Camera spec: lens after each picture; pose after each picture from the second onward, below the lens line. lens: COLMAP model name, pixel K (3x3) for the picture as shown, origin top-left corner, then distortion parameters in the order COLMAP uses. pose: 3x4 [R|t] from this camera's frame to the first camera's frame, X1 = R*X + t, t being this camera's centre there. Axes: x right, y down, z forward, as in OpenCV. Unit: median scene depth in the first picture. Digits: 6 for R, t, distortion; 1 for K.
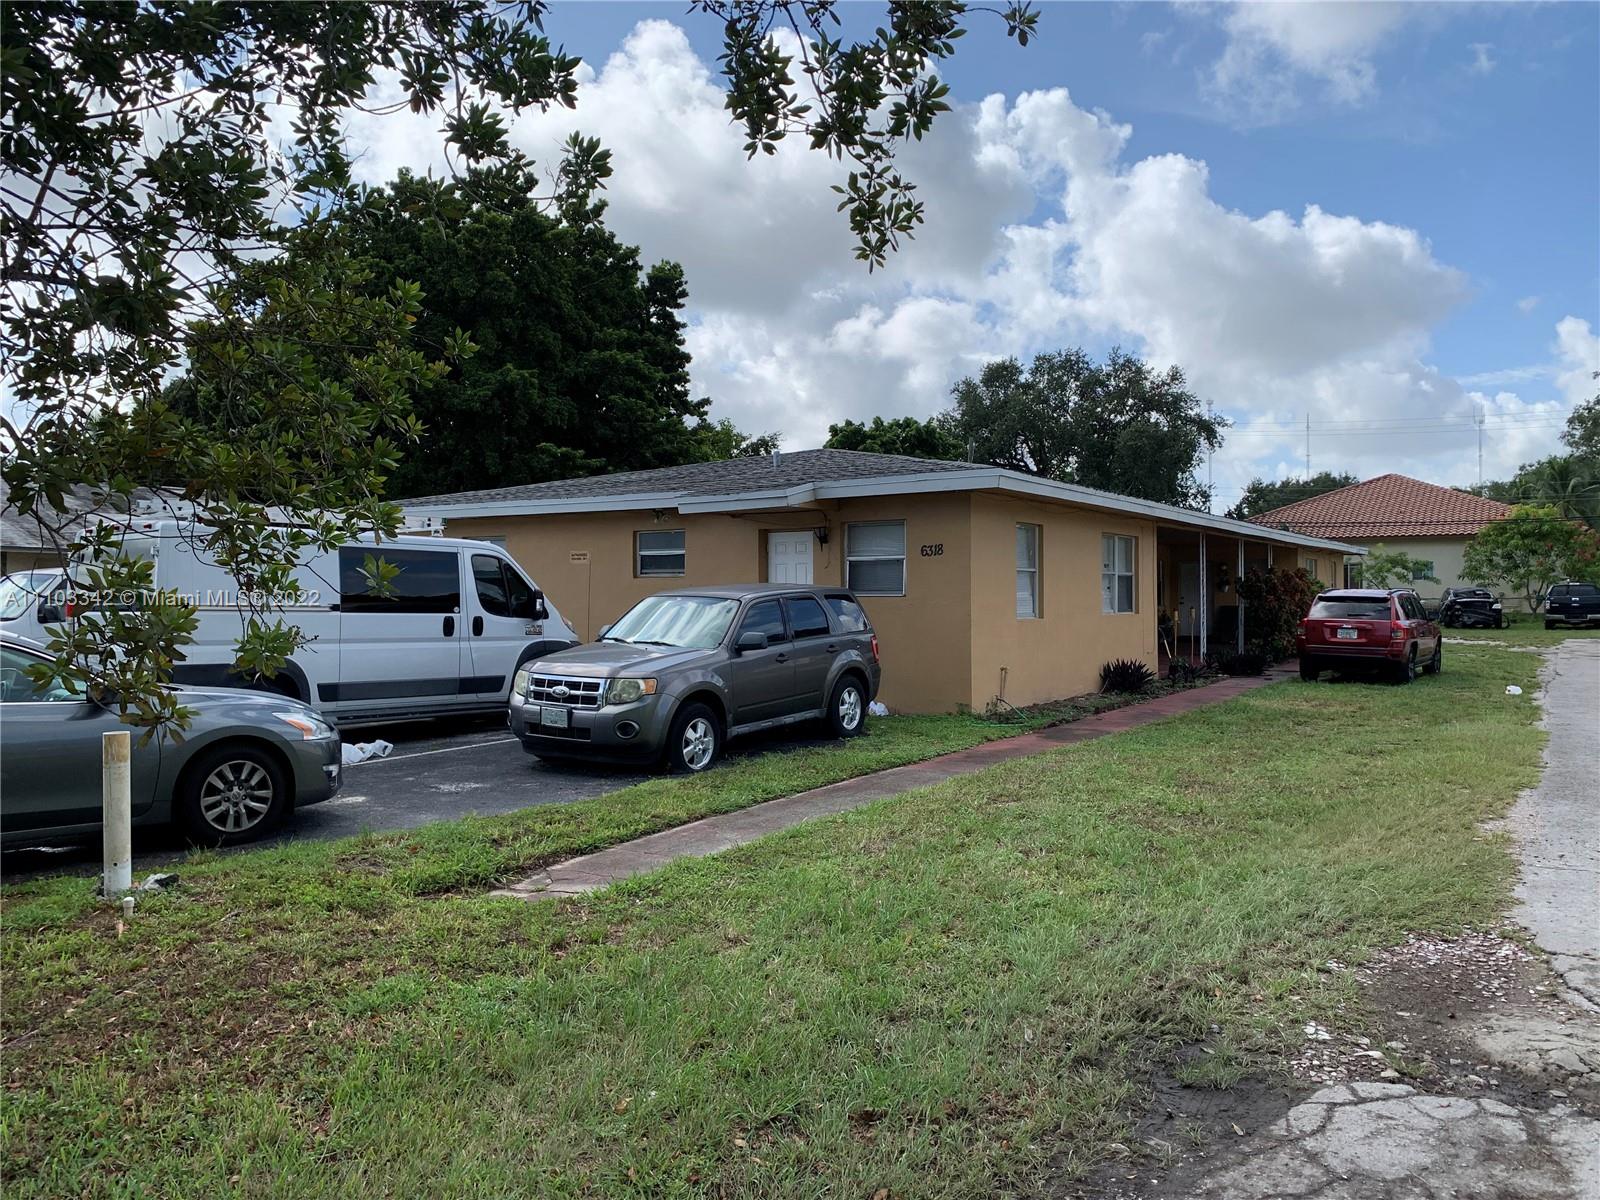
lens RADIAL K [[1221.7, 0, 800.0], [0, 1221.7, 600.0], [0, 0, 1]] dist [0.055049, -0.082368]
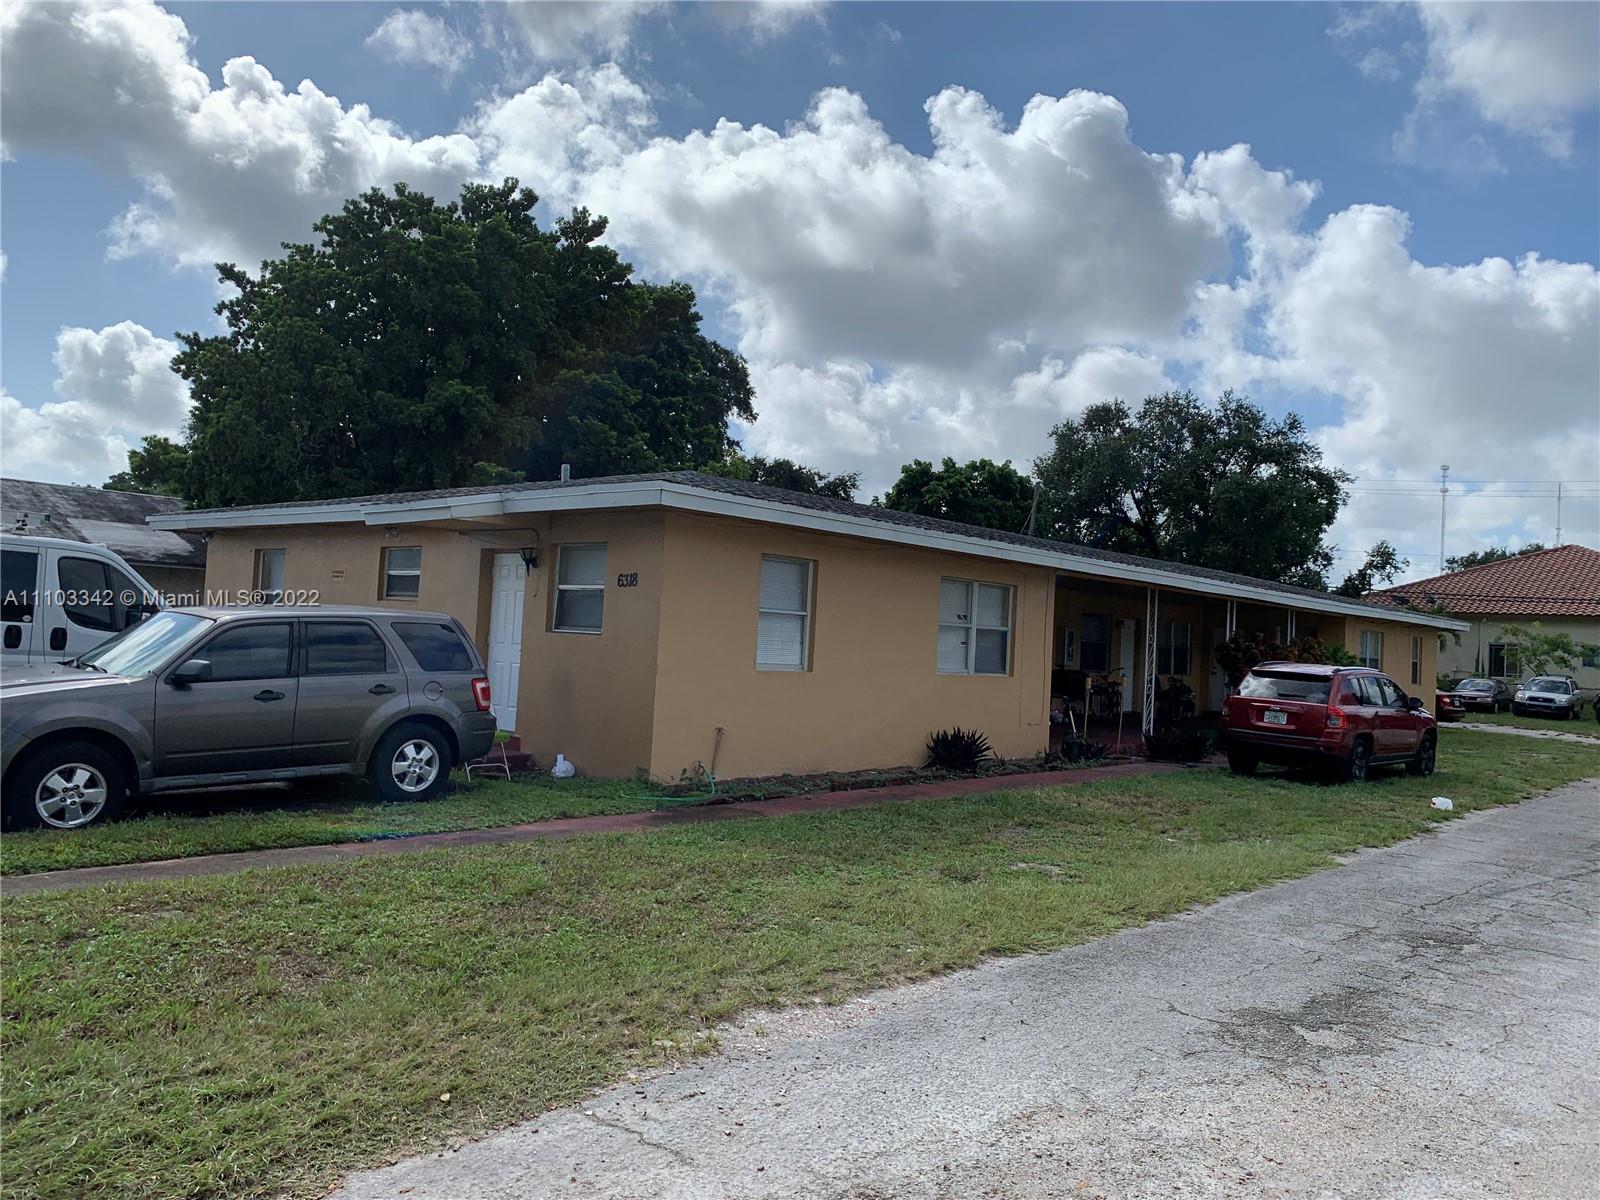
lens RADIAL K [[1221.7, 0, 800.0], [0, 1221.7, 600.0], [0, 0, 1]] dist [0.055049, -0.082368]
pose [[0.985133, 0.049967, -0.164368, 0.158387], [-0.056519, 0.997773, -0.035424, -0.002029], [0.162232, 0.044187, 0.985763, 0.089695]]
